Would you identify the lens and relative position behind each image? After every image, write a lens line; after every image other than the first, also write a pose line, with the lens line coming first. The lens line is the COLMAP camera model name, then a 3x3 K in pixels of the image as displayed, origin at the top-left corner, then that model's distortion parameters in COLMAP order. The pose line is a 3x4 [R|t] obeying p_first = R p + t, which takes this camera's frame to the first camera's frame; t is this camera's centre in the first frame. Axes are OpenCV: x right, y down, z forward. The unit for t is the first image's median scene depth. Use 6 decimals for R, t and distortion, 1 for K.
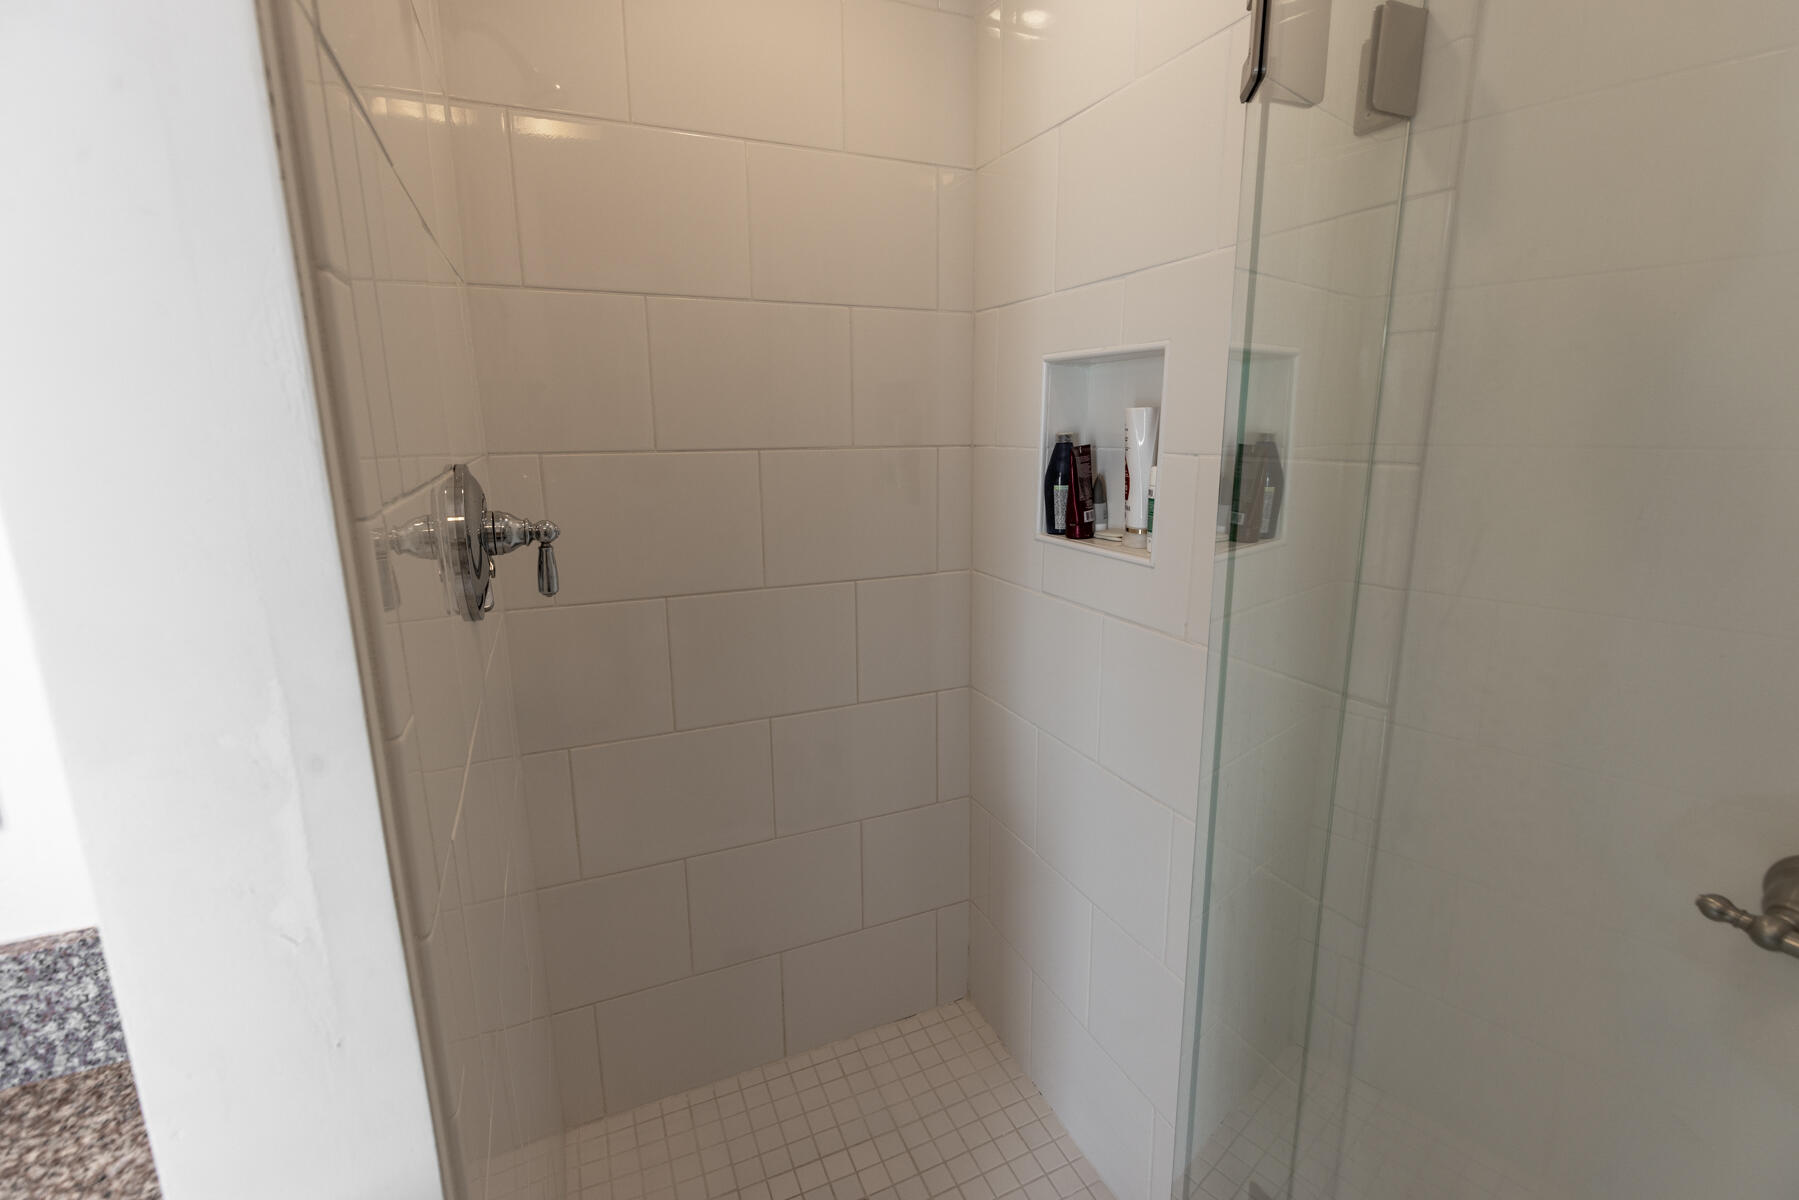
lens RADIAL K [[809.9, 0, 913.8], [0, 809.9, 603.4], [0, 0, 1]] dist [0.002448, -0.001738]
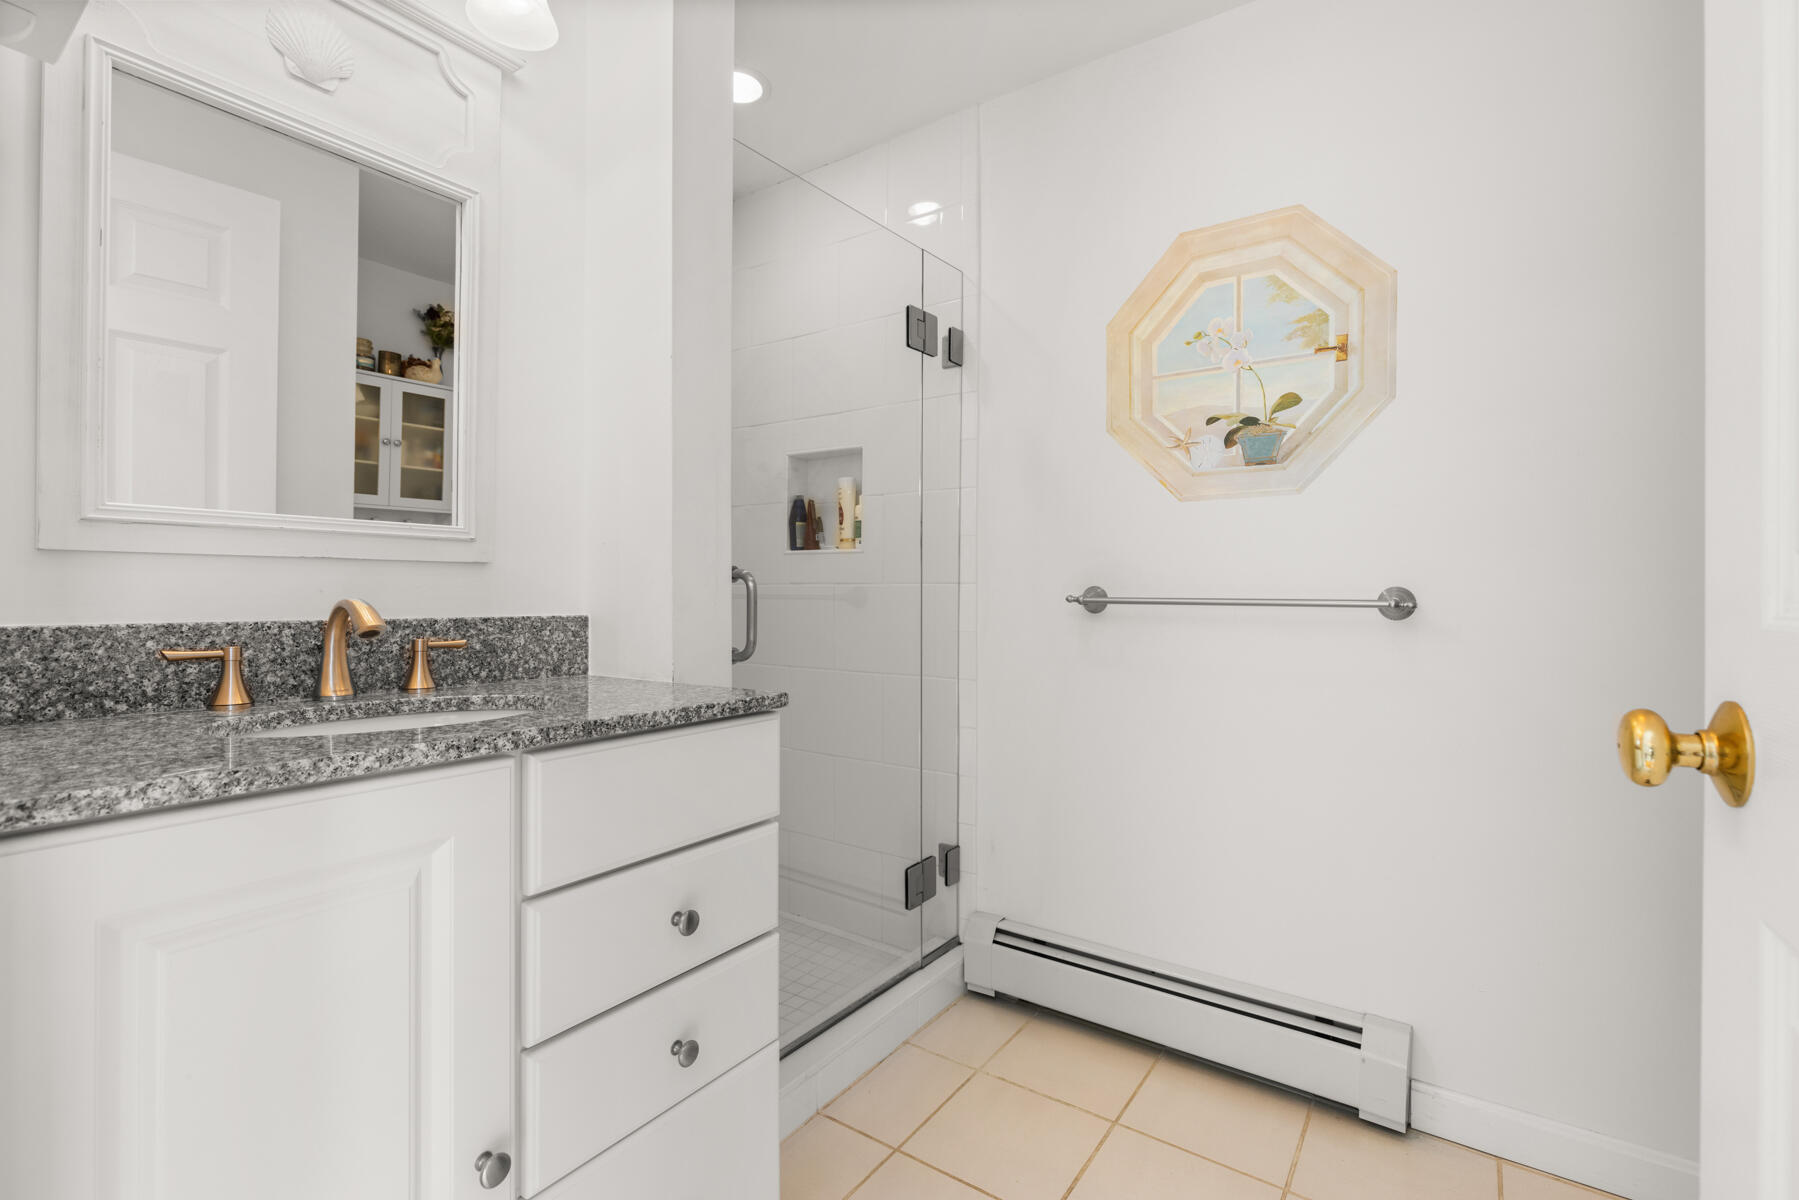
lens RADIAL K [[809.9, 0, 896.9], [0, 809.9, 596.3], [0, 0, 1]] dist [0.002448, -0.001738]
pose [[0.864746, 0.010104, 0.502108, -0.890974], [0.096335, 0.977894, -0.185589, 0.620222], [-0.492884, 0.208858, 0.844656, -0.994131]]
